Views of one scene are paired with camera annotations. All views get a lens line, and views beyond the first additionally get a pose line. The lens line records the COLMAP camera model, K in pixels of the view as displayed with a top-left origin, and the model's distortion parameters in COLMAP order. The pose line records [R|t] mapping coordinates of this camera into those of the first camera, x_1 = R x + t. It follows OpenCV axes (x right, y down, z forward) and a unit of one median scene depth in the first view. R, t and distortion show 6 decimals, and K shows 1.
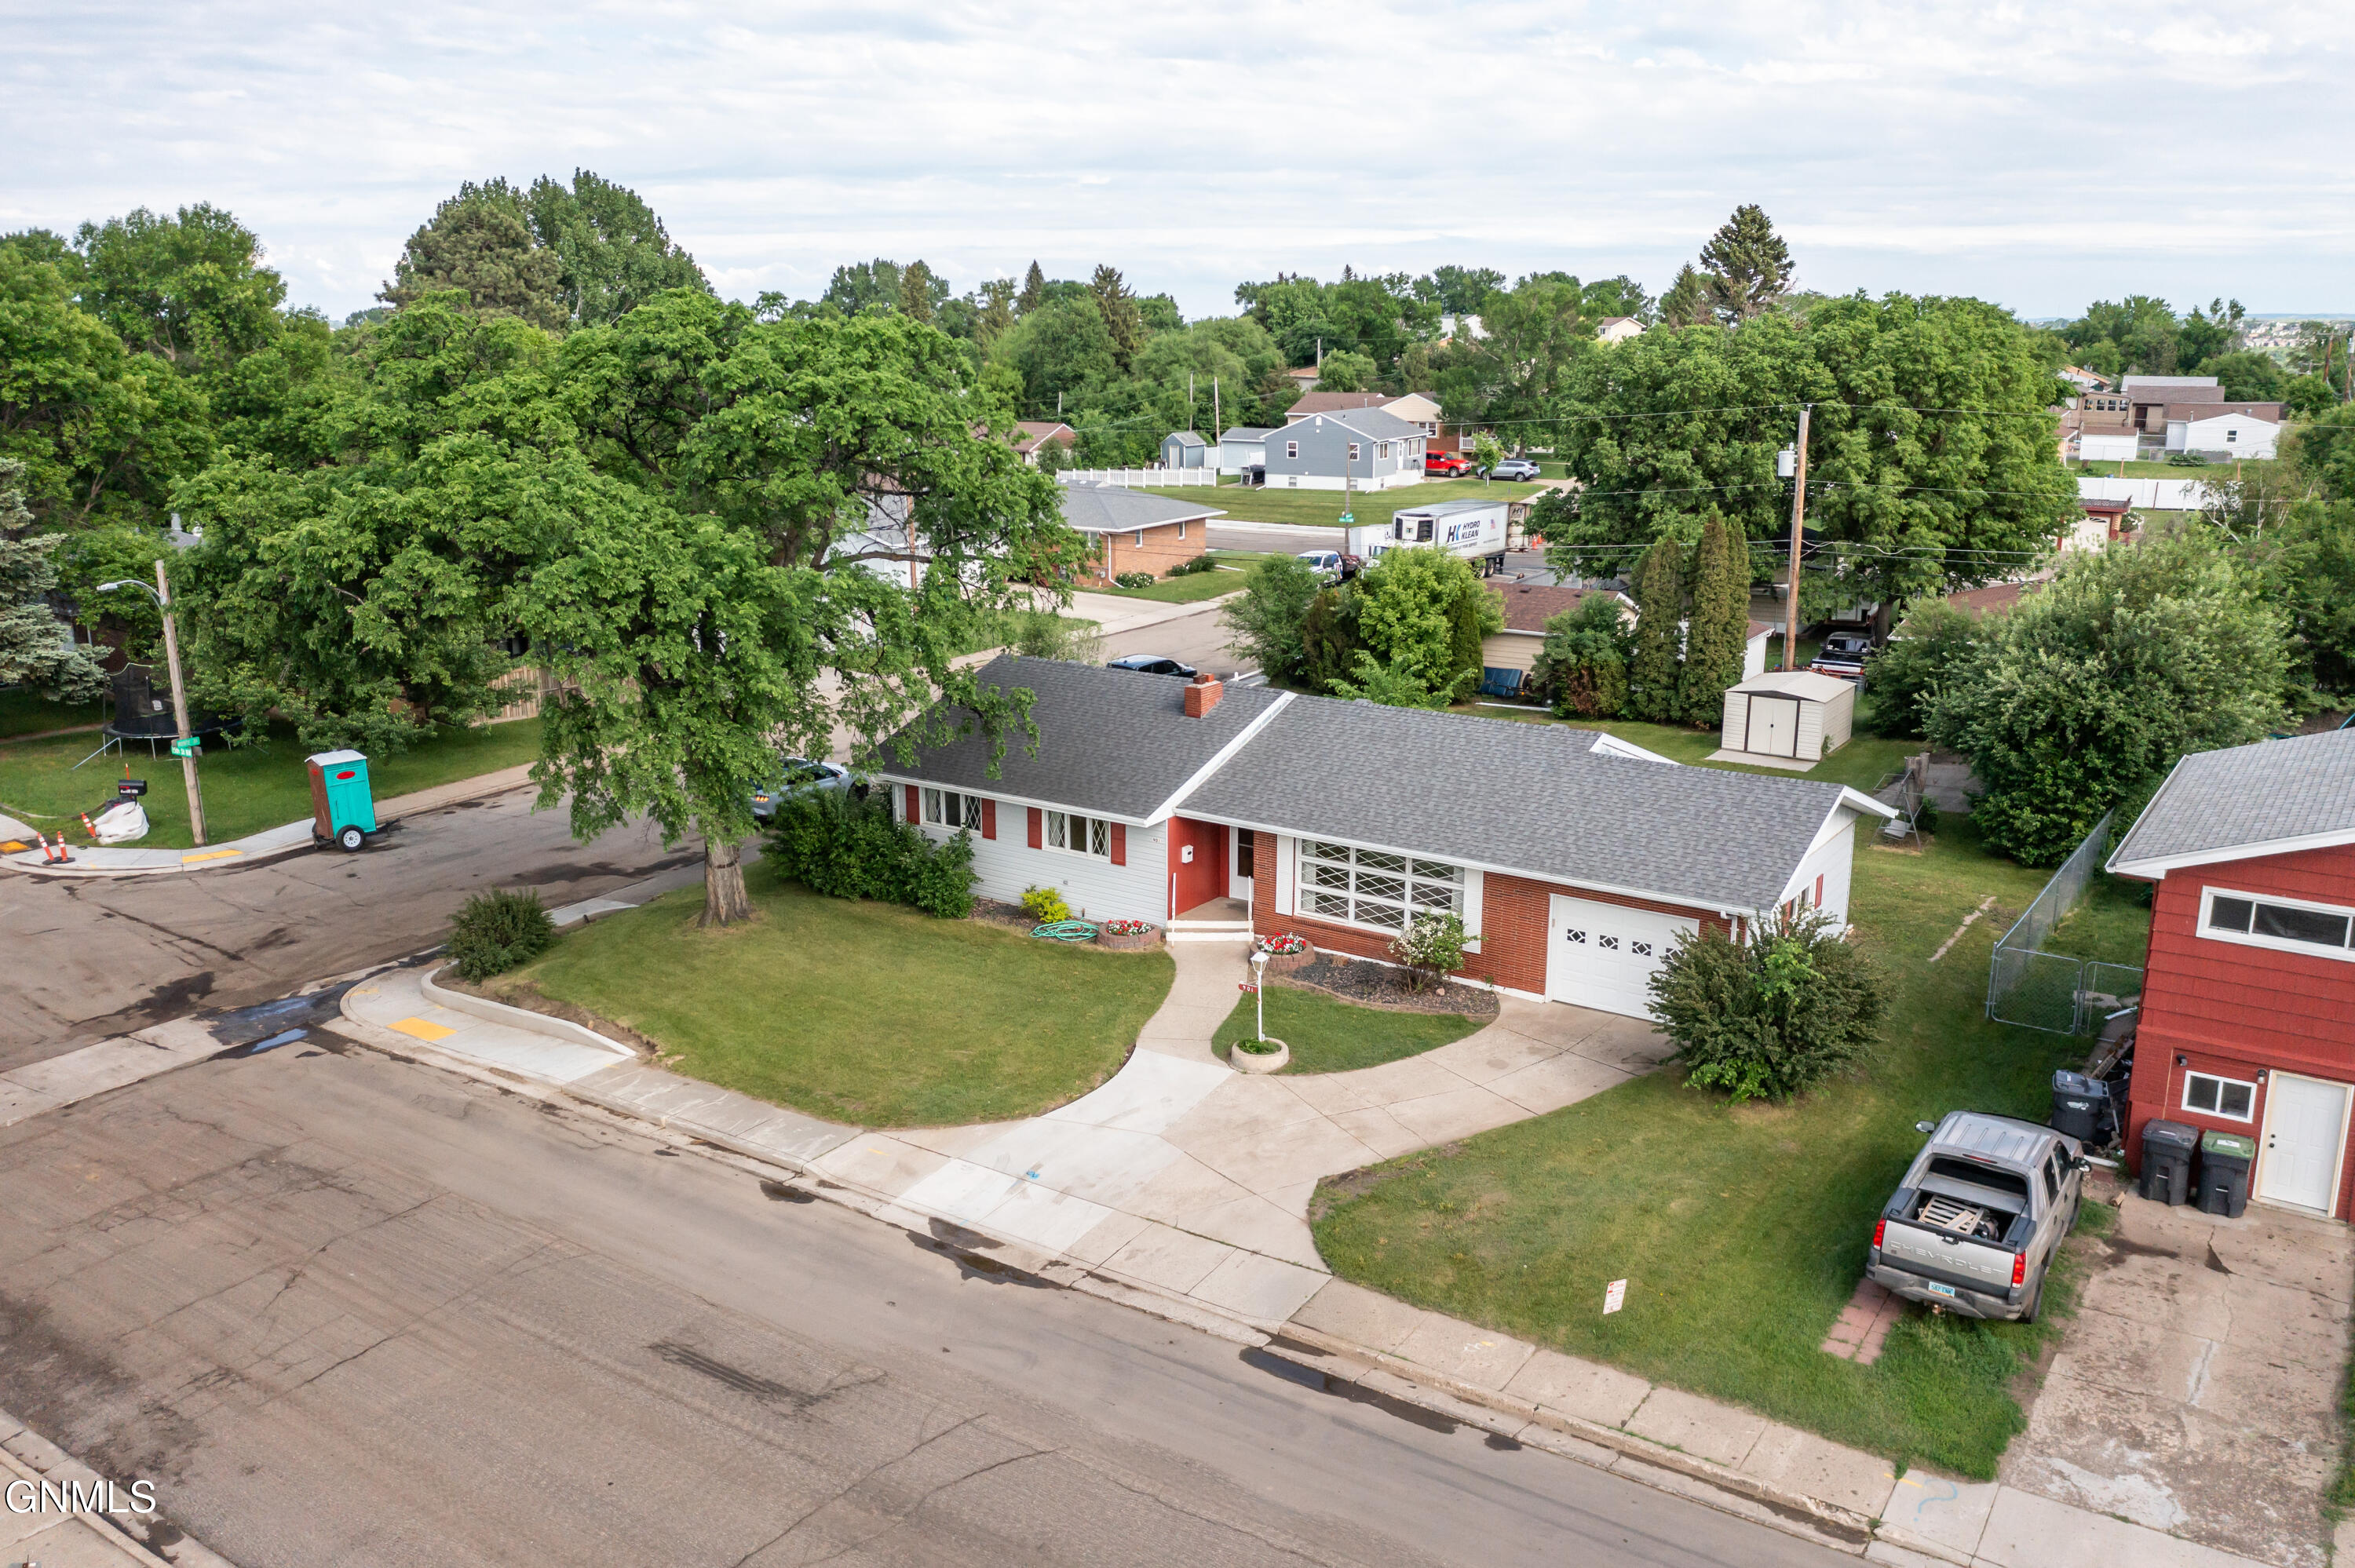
lens RADIAL K [[1873.0, 0, 1170.7], [0, 1873.0, 792.6], [0, 0, 1]] dist [-0.011719, 0.008265]
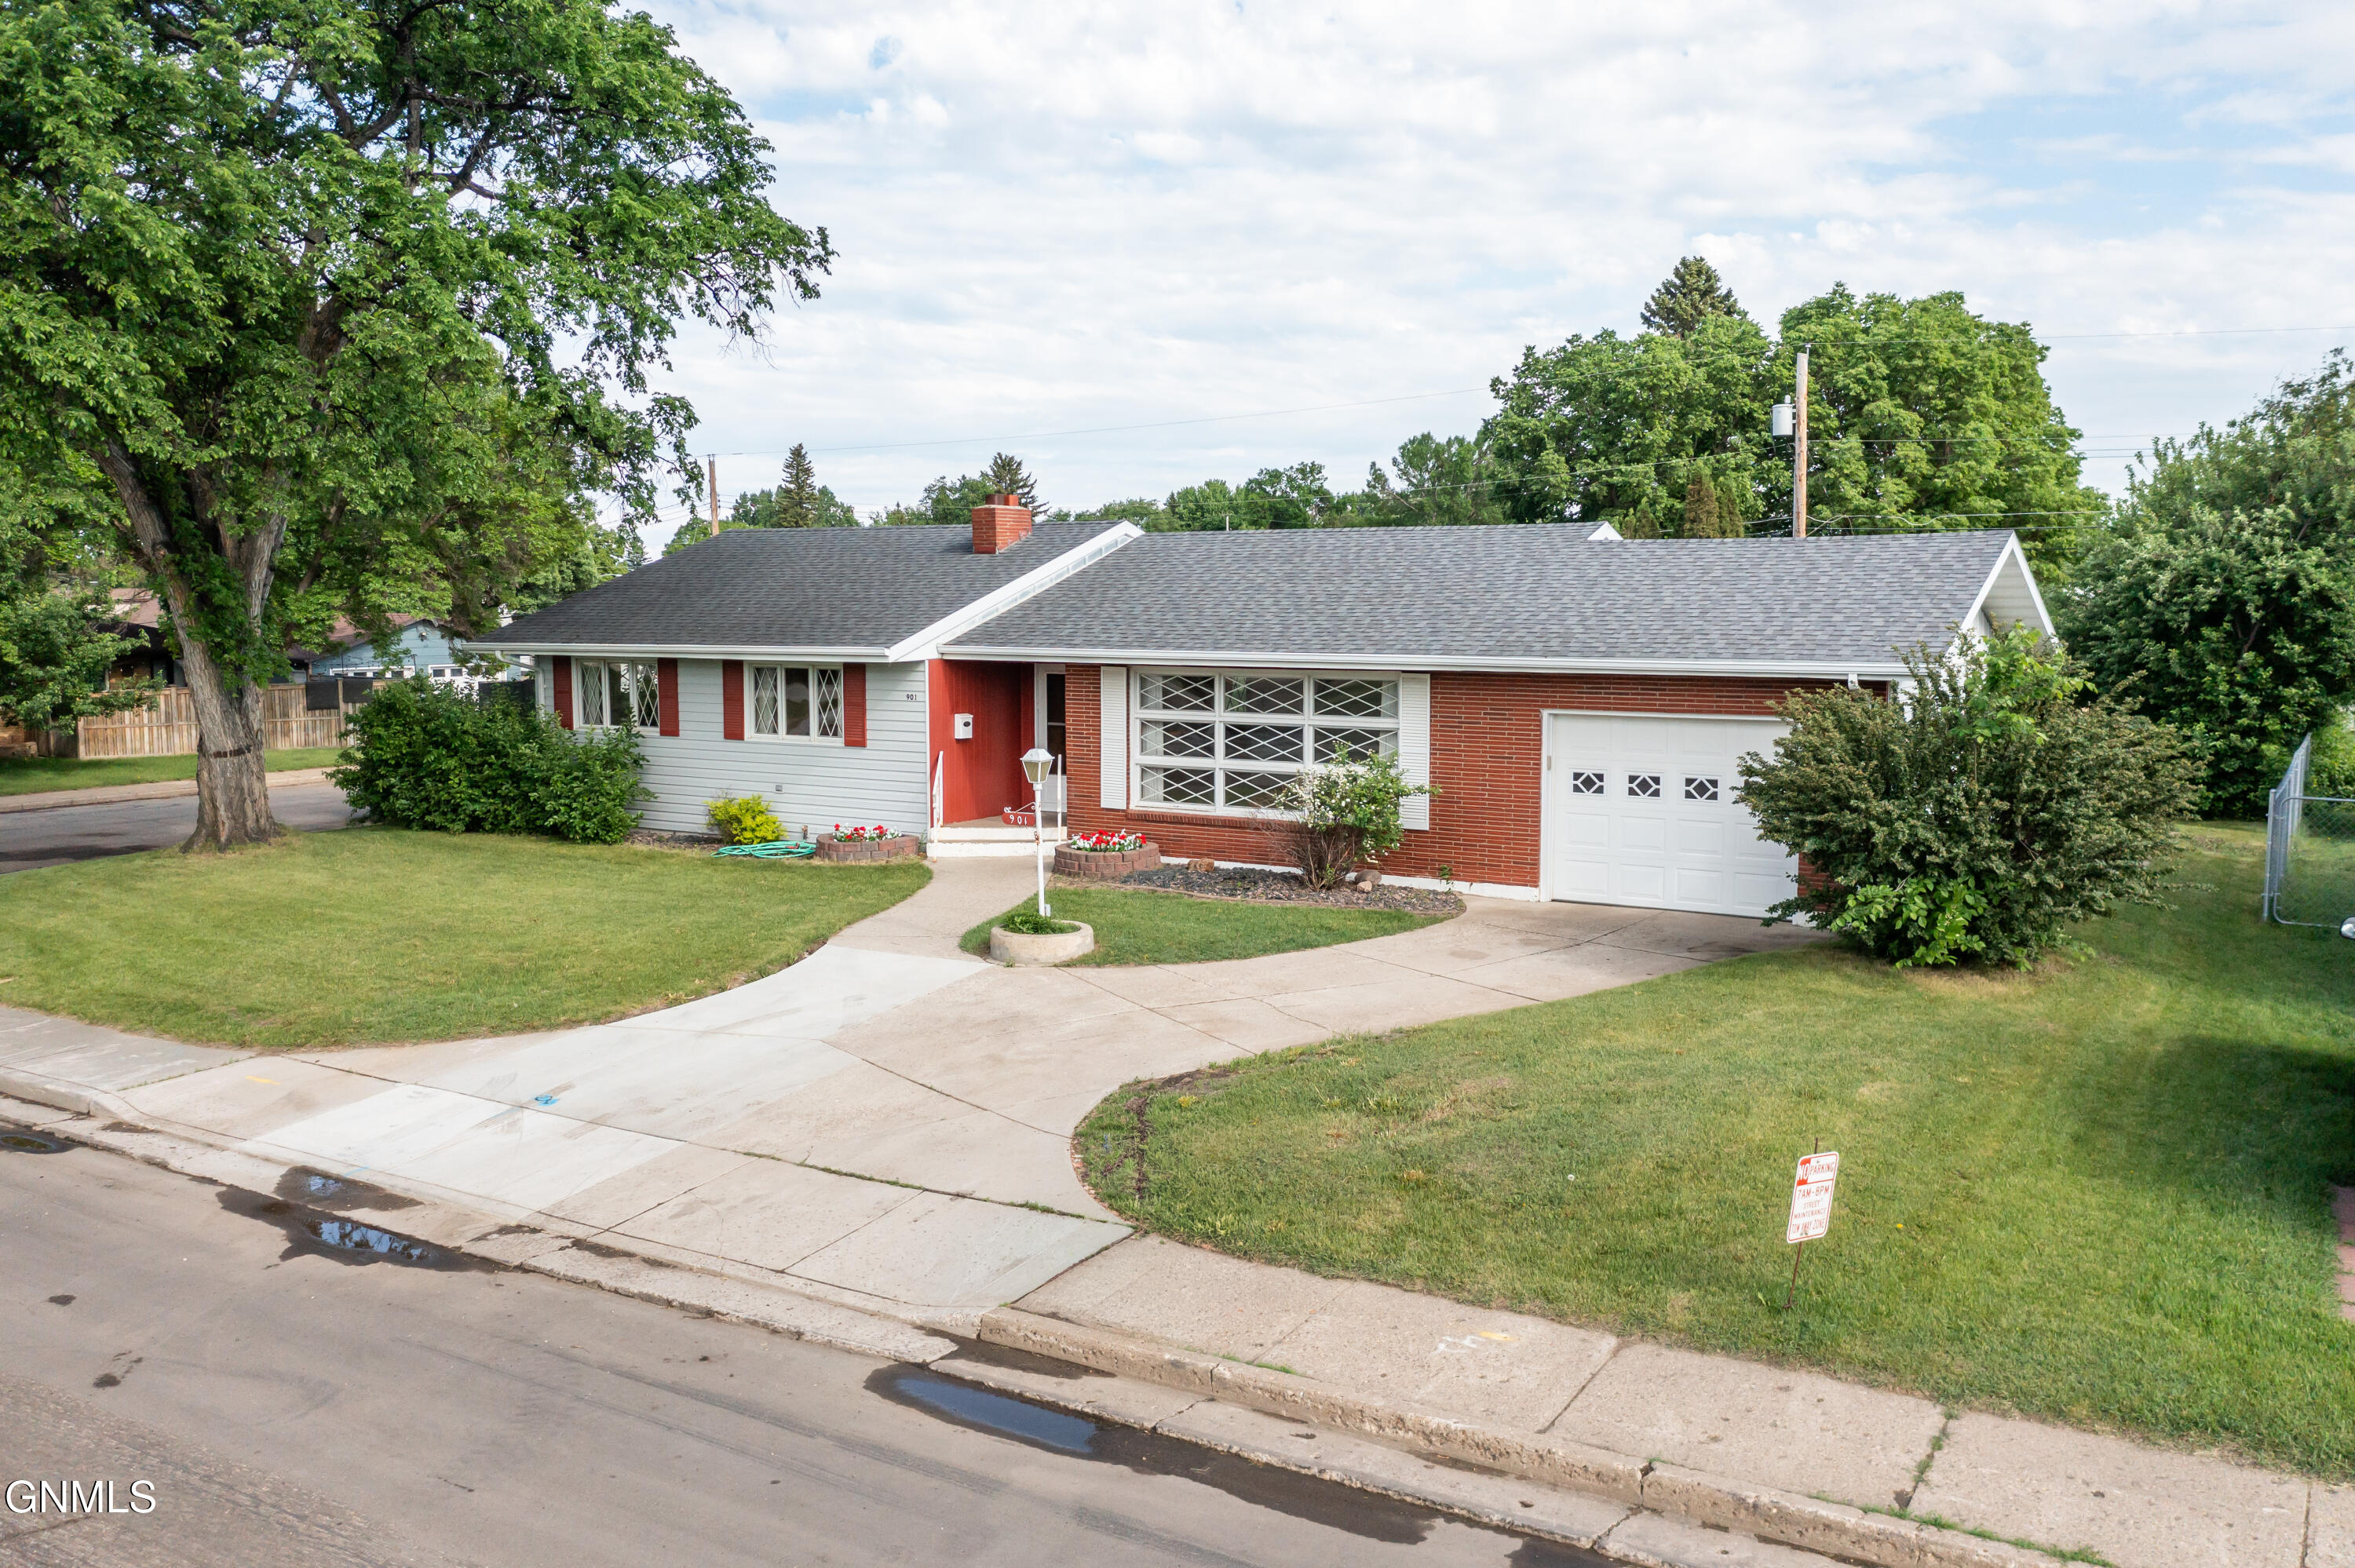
lens RADIAL K [[1892.0, 0, 1171.4], [0, 1892.0, 775.6], [0, 0, 1]] dist [-0.008349, -0.003326]
pose [[0.999143, -0.004753, 0.041114, 0.055233], [0.010910, 0.988496, -0.150852, 0.153904], [-0.039924, 0.151171, 0.987701, 0.383424]]
